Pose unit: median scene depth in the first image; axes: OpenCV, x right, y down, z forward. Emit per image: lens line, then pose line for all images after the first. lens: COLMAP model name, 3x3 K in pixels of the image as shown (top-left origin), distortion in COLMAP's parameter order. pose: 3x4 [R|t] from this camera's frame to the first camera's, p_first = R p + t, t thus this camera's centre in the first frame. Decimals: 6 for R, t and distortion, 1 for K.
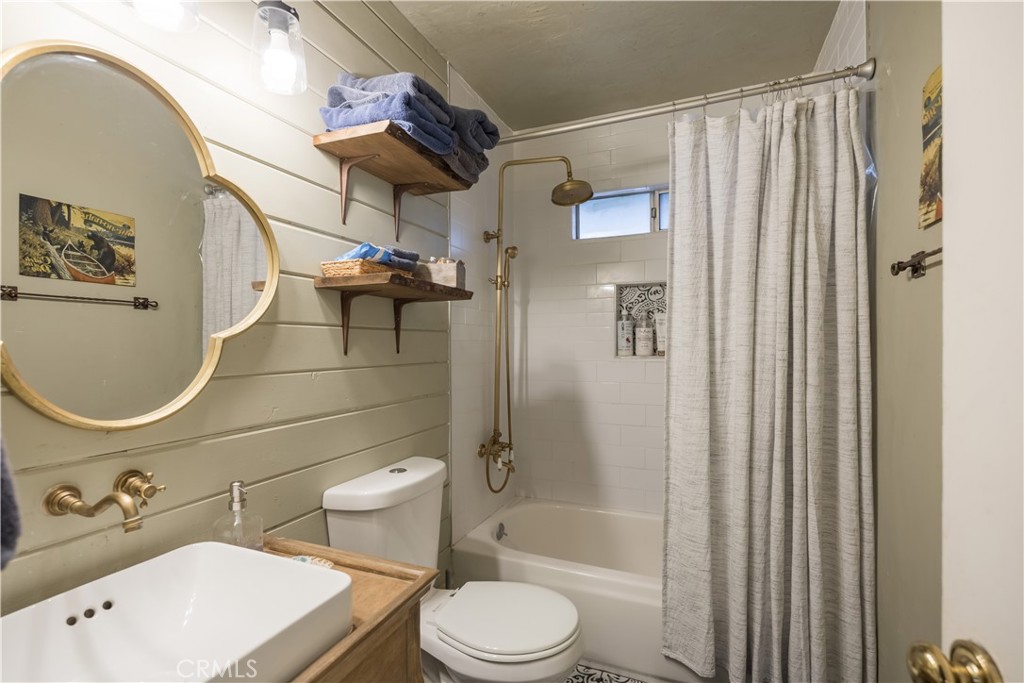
lens RADIAL K [[479.2, 0, 509.6], [0, 479.2, 341.2], [0, 0, 1]] dist [0.002483, 0.000168]
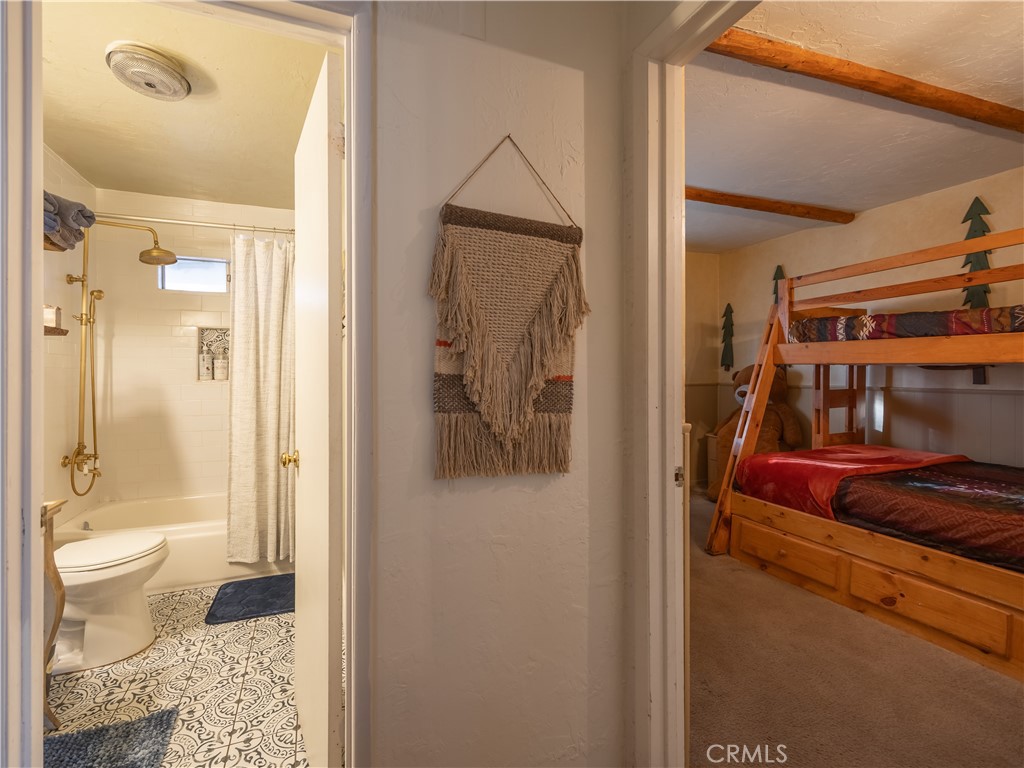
lens RADIAL K [[496.5, 0, 510.4], [0, 496.5, 377.1], [0, 0, 1]] dist [0.000229, -0.000095]
pose [[0.729748, -0.001694, 0.683714, -0.100717], [-0.003062, 0.999979, 0.005746, 0.012335], [-0.683709, -0.006287, 0.729728, -0.682653]]
